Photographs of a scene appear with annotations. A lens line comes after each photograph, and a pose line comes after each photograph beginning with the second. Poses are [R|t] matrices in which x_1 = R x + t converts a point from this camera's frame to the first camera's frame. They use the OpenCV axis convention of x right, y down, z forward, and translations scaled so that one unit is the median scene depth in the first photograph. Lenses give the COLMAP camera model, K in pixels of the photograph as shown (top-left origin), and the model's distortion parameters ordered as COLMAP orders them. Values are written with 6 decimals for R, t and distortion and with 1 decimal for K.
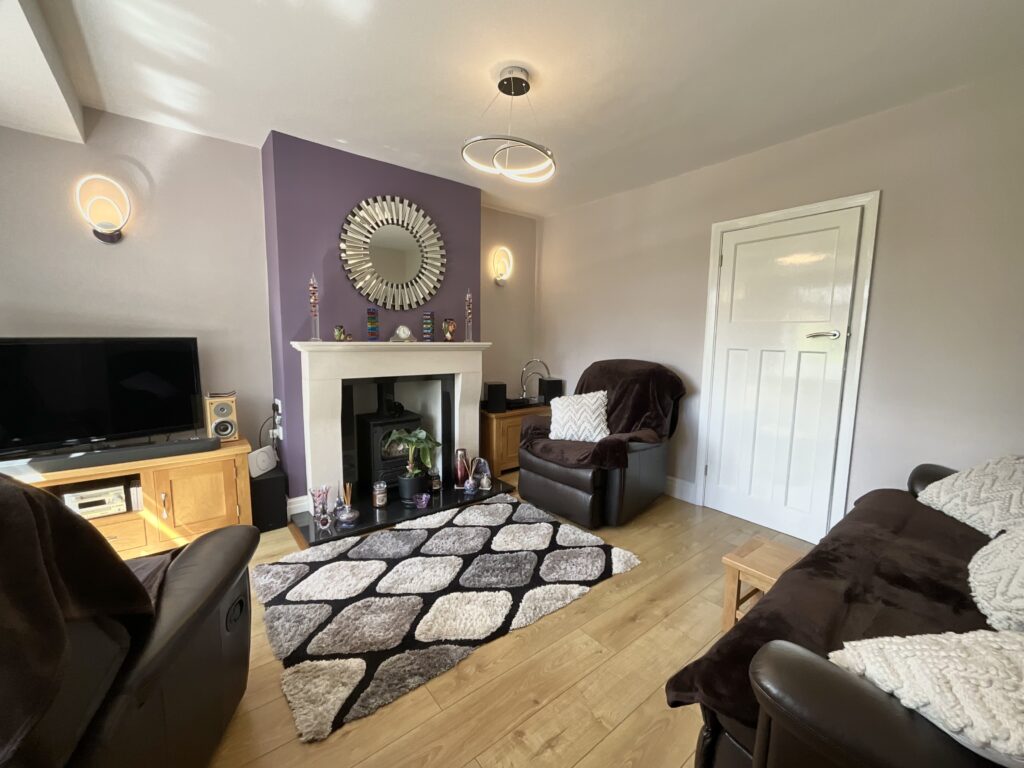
lens RADIAL K [[420.5, 0, 513.6], [0, 420.5, 385.4], [0, 0, 1]] dist [-0.000349, 0.000412]
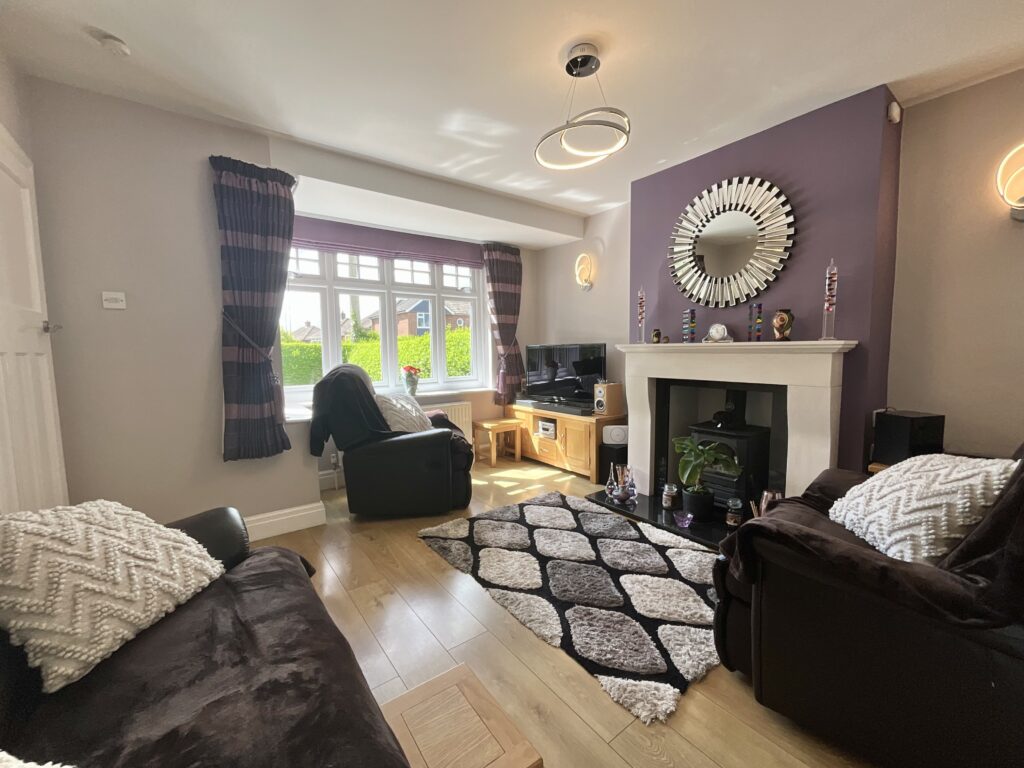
lens RADIAL K [[420.5, 0, 516.0], [0, 420.5, 385.1], [0, 0, 1]] dist [-0.000349, 0.000412]
pose [[-0.027204, 0.073040, -0.996958, 0.761347], [-0.106191, 0.991473, 0.075536, -0.043776], [0.993974, 0.107923, -0.019215, 0.723087]]
